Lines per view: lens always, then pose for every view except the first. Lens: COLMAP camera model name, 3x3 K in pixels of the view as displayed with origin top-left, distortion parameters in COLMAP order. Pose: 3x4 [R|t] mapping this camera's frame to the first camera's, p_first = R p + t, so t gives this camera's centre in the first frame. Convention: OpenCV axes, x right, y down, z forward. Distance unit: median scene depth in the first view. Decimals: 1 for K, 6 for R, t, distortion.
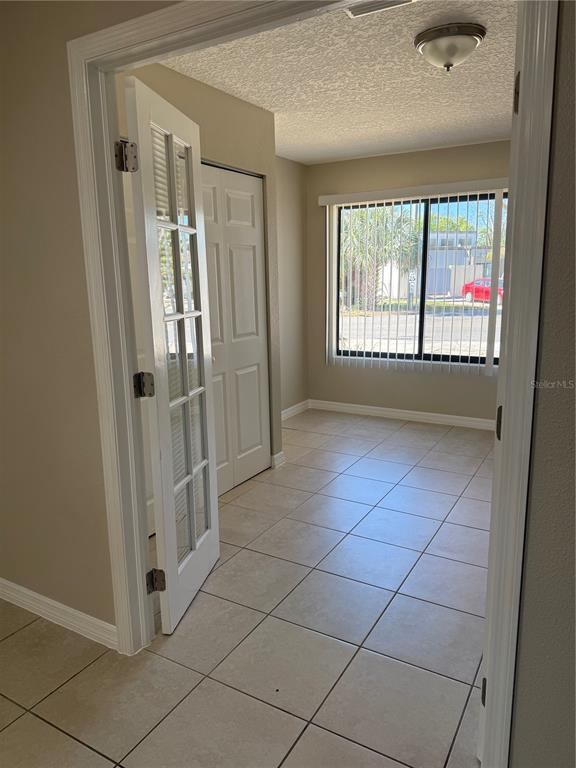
lens RADIAL K [[548.7, 0, 288.0], [0, 548.7, 384.0], [0, 0, 1]] dist [0.099767, -0.153352]
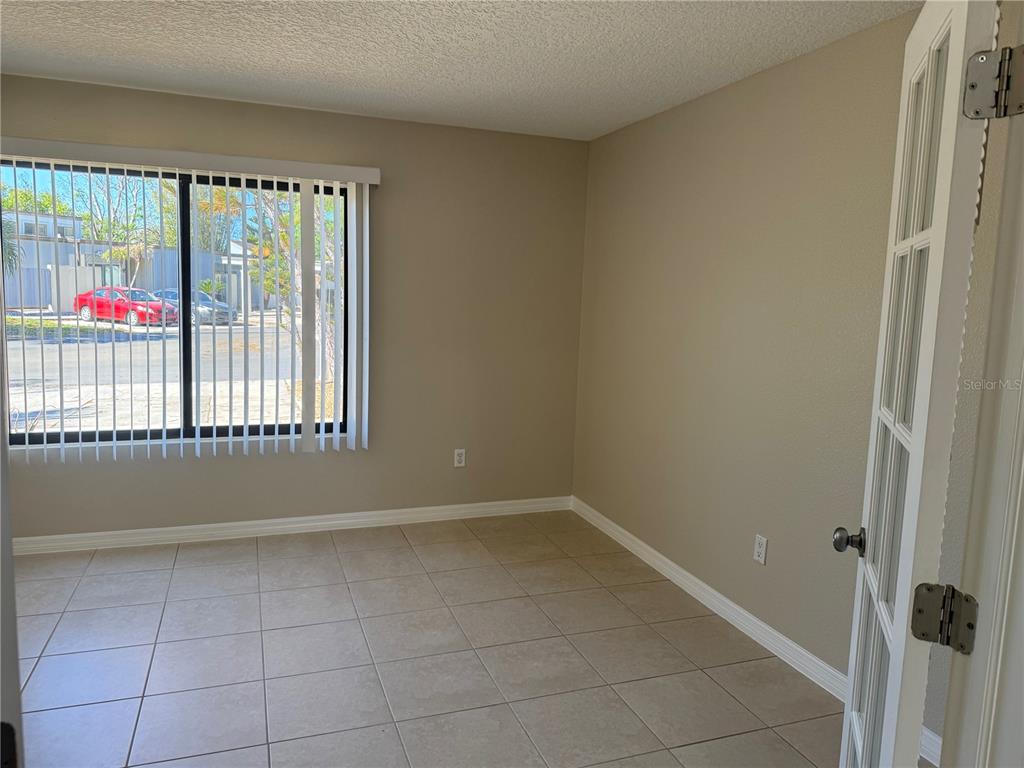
lens RADIAL K [[722.5, 0, 512.2], [0, 722.5, 372.8], [0, 0, 1]] dist [0.141933, -0.253151]
pose [[0.639024, -0.055016, 0.767217, -0.130003], [0.109002, 0.993850, -0.019521, -0.055992], [-0.761424, 0.096103, 0.641091, 0.207445]]
